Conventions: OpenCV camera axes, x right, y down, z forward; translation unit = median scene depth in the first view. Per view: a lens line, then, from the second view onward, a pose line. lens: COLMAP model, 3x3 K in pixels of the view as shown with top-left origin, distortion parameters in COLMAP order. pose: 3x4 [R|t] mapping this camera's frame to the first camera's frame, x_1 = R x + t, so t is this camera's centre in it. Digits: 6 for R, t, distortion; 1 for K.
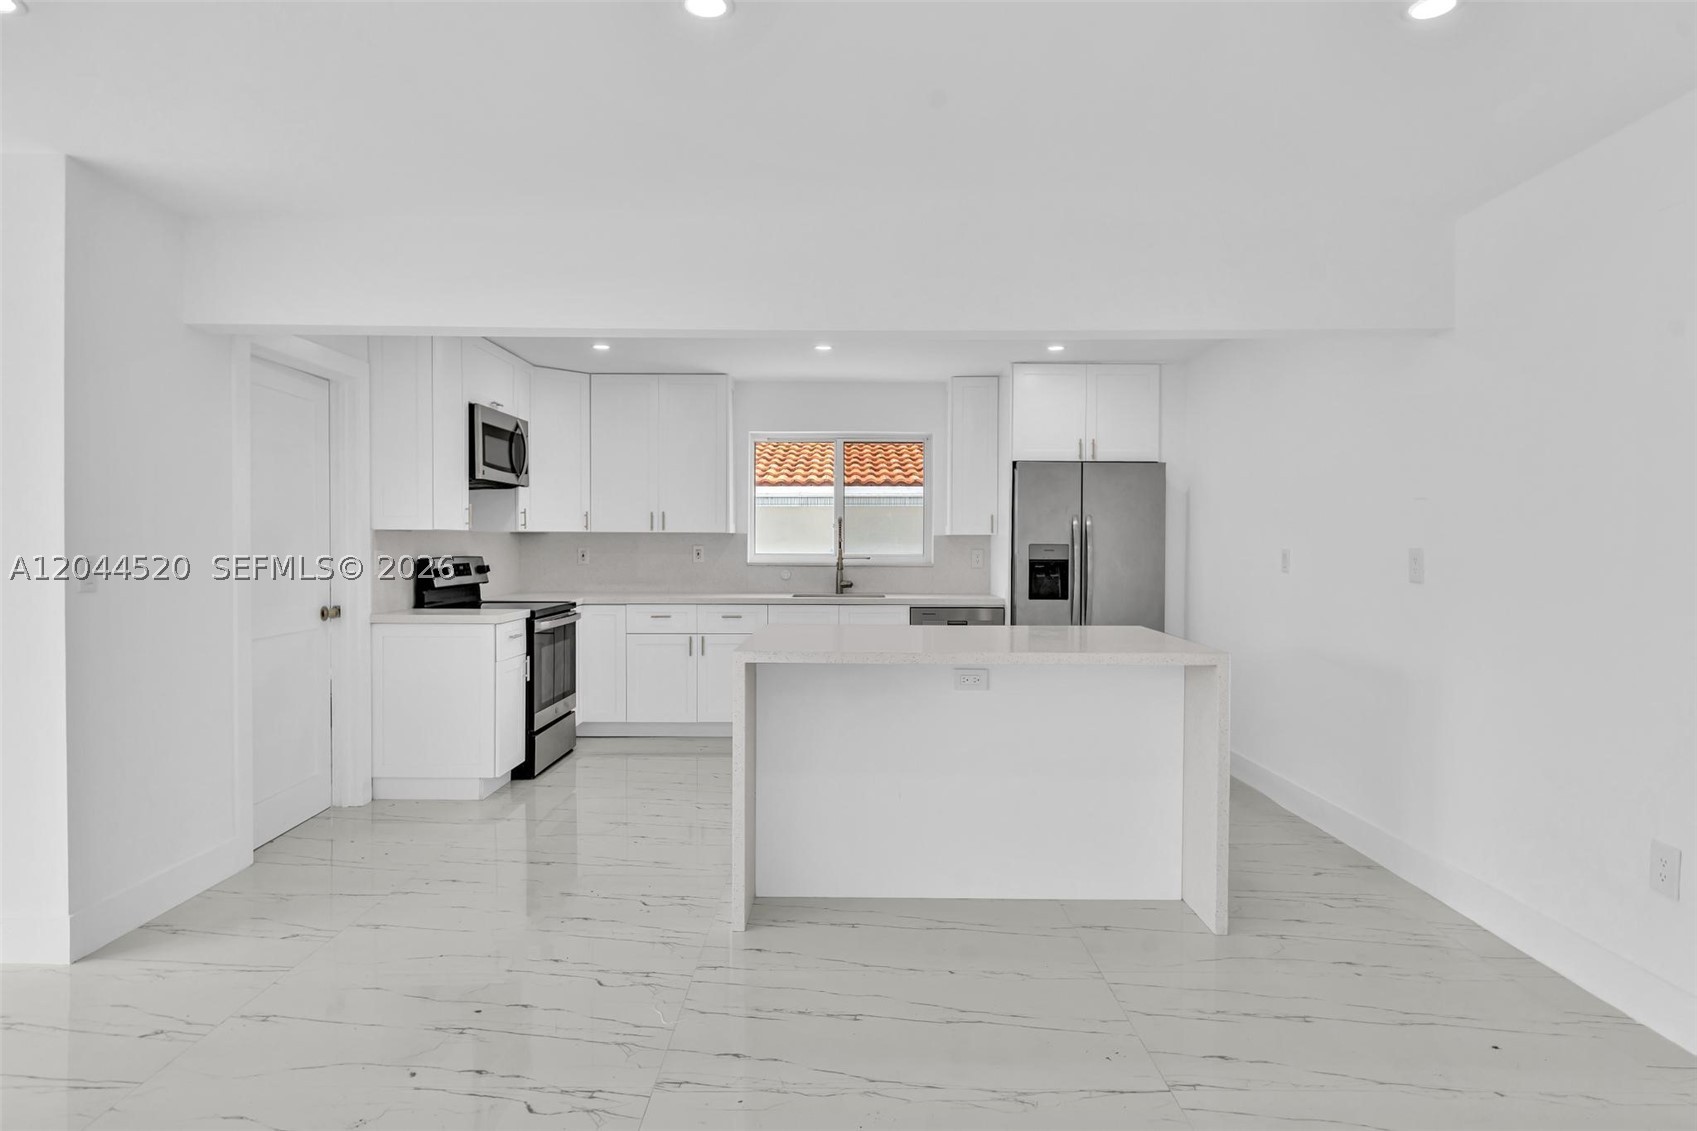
lens RADIAL K [[939.3, 0, 848.5], [0, 939.3, 565.5], [0, 0, 1]] dist [-0.003271, -0.000277]
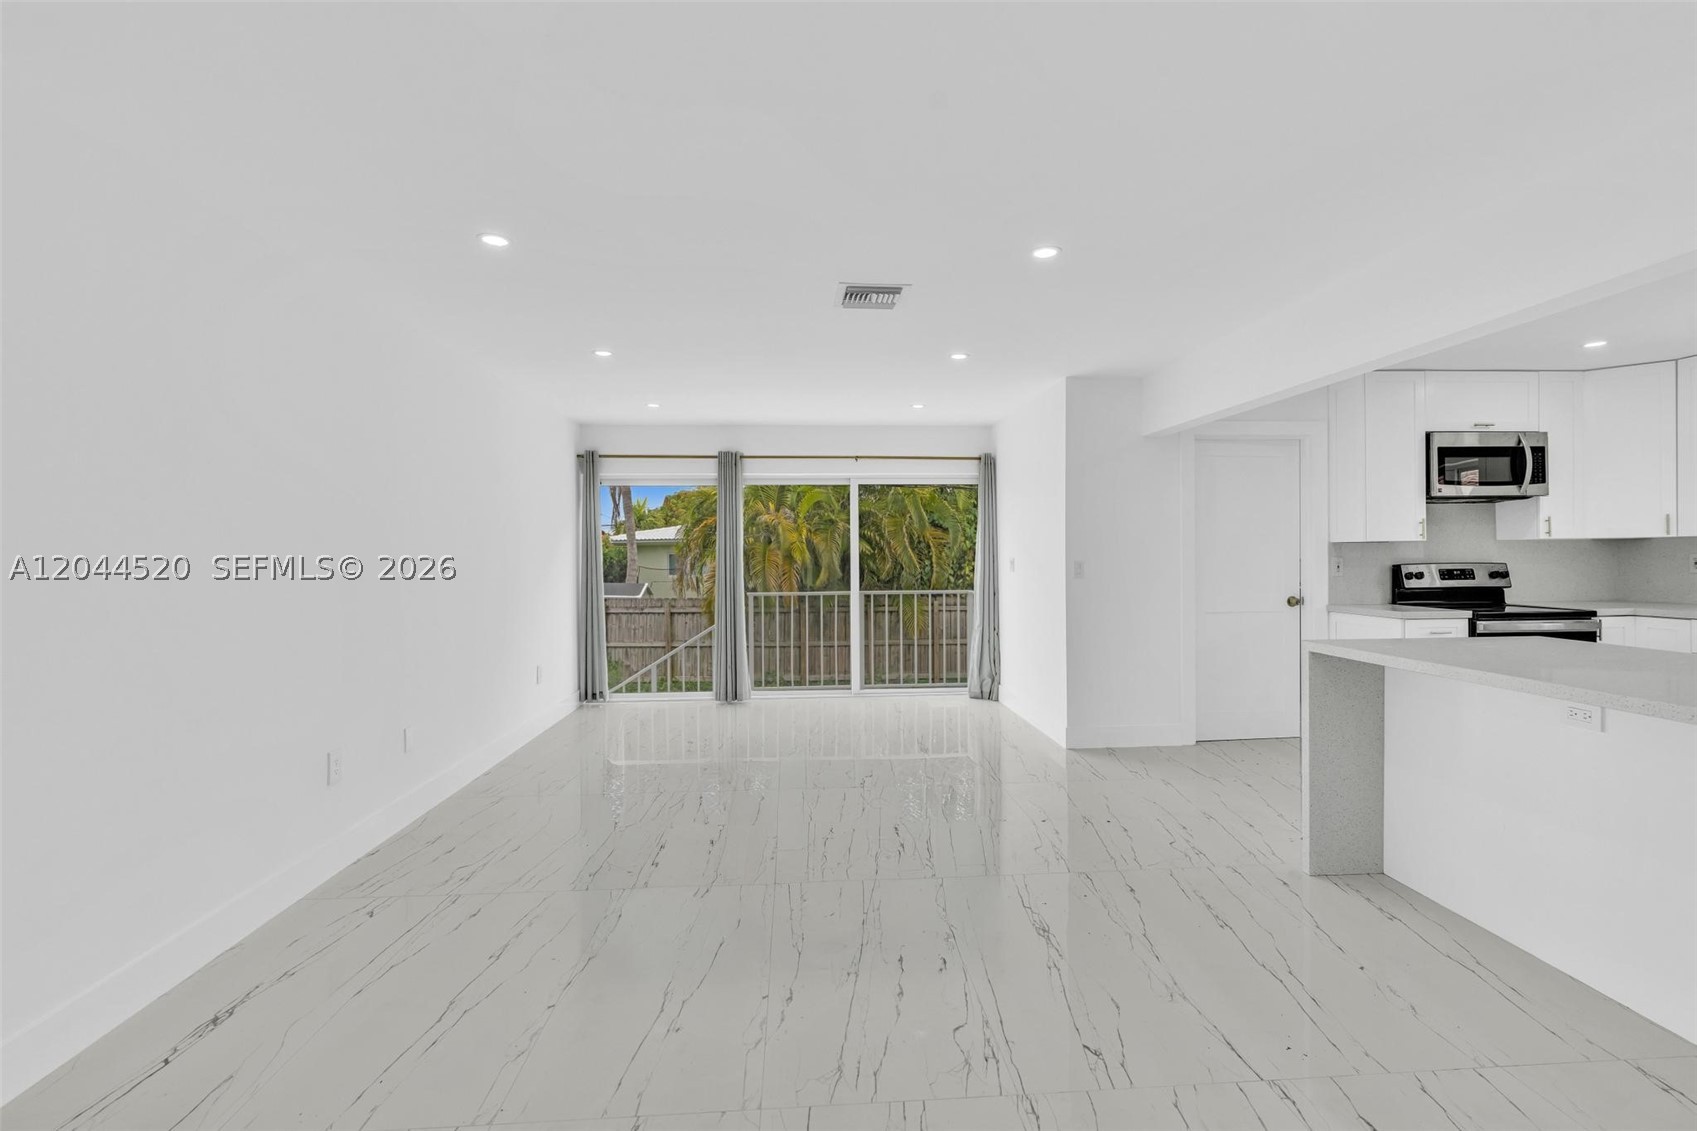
lens RADIAL K [[751.9, 0, 840.5], [0, 751.9, 564.1], [0, 0, 1]] dist [0.000361, 0.000104]
pose [[0.061601, 0.006470, -0.998080, 0.427218], [-0.014297, 0.999882, 0.005599, -0.002335], [0.997998, 0.013924, 0.061687, 0.179409]]
